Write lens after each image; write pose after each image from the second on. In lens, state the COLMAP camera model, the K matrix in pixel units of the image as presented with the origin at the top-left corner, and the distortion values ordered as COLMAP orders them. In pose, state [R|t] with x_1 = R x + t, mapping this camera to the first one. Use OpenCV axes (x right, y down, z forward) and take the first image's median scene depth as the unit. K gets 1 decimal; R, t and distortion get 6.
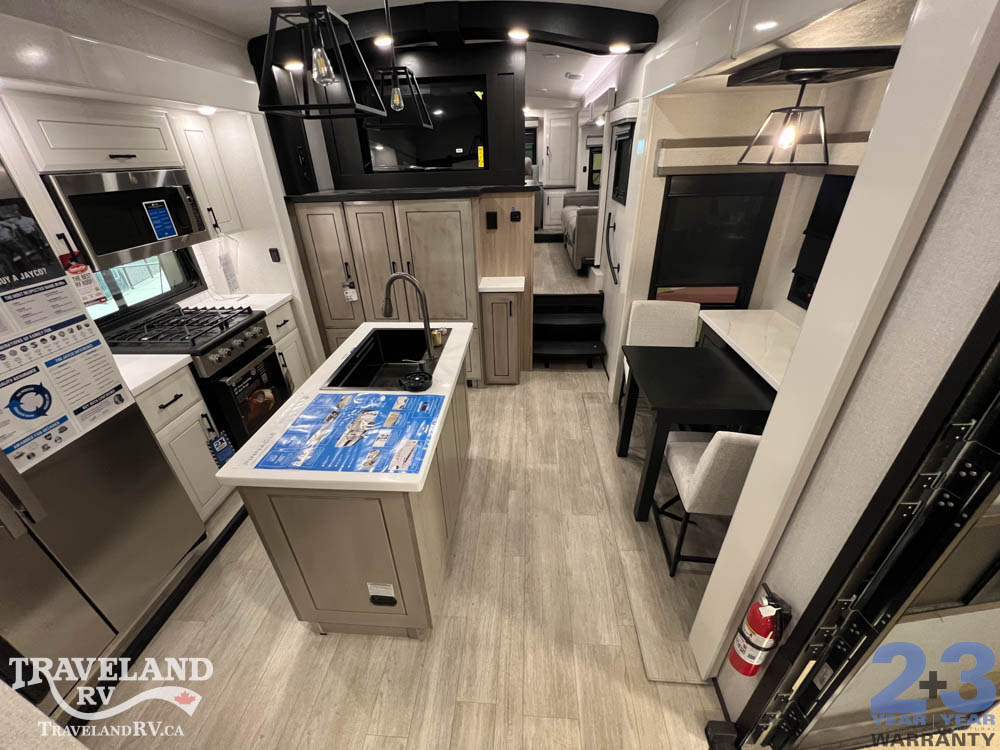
lens RADIAL K [[400.3, 0, 497.7], [0, 400.3, 373.3], [0, 0, 1]] dist [-0.003157, 0.000293]
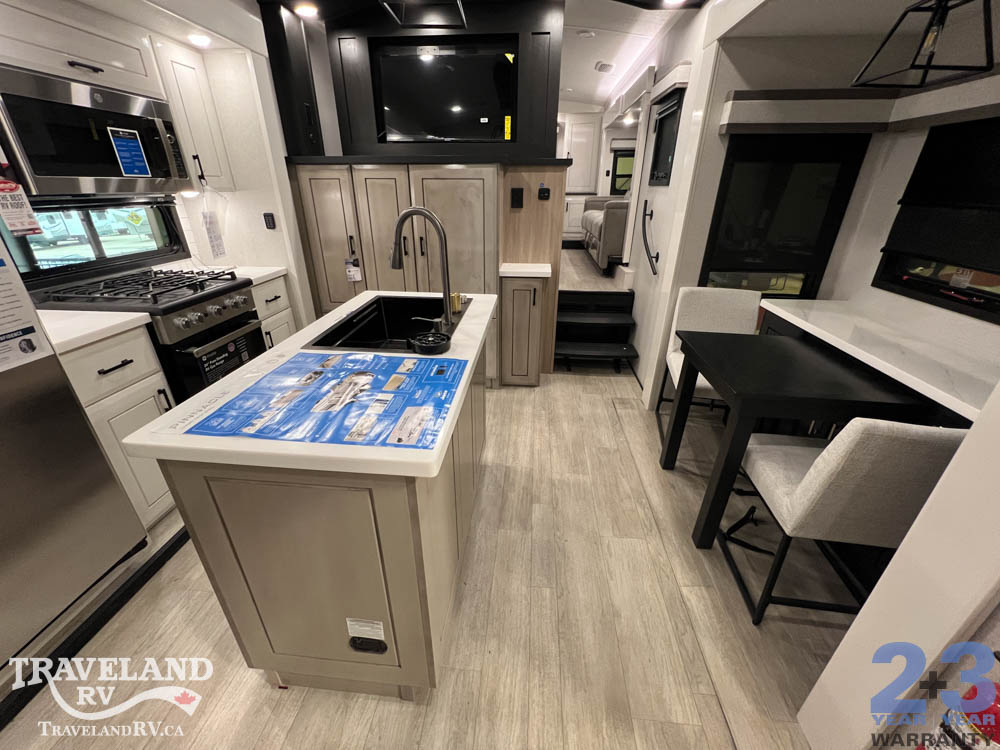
lens RADIAL K [[400.3, 0, 497.7], [0, 400.3, 373.0], [0, 0, 1]] dist [-0.003157, 0.000293]
pose [[0.999199, 0.039535, -0.006172, -0.053177], [-0.039844, 0.997259, -0.062344, 0.092404], [0.003690, 0.062540, 0.998036, 0.196540]]
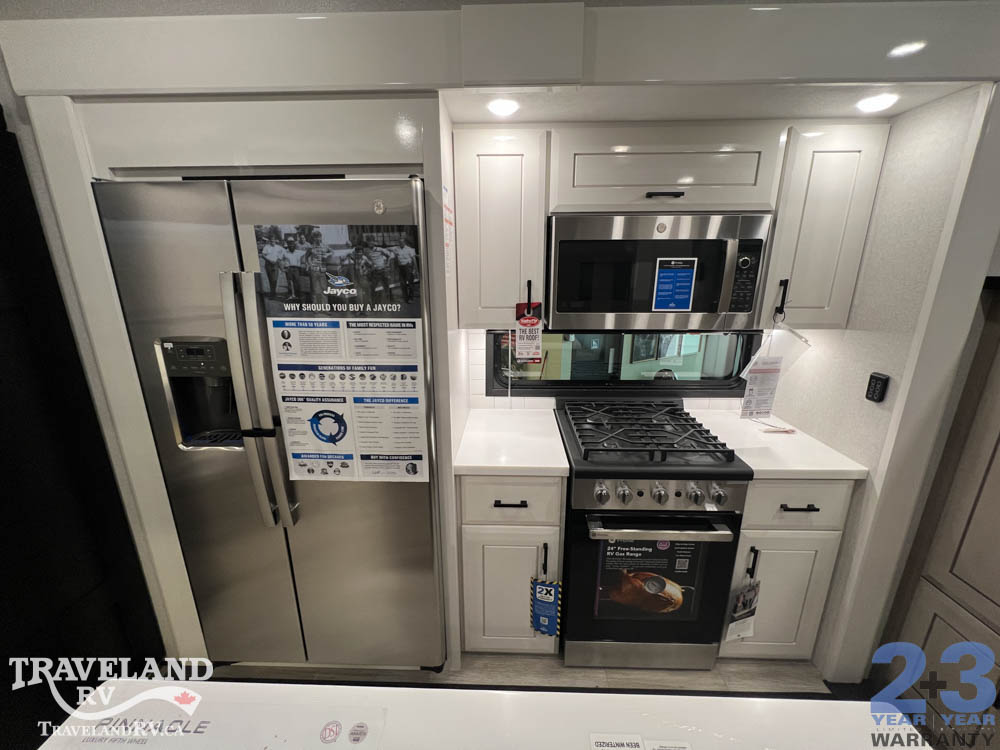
lens RADIAL K [[400.3, 0, 494.4], [0, 400.3, 373.5], [0, 0, 1]] dist [-0.003157, 0.000293]
pose [[0.034919, 0.291720, -0.955866, -0.167086], [-0.477022, 0.845329, 0.240559, -0.270535], [0.878197, 0.447569, 0.168675, 0.674185]]
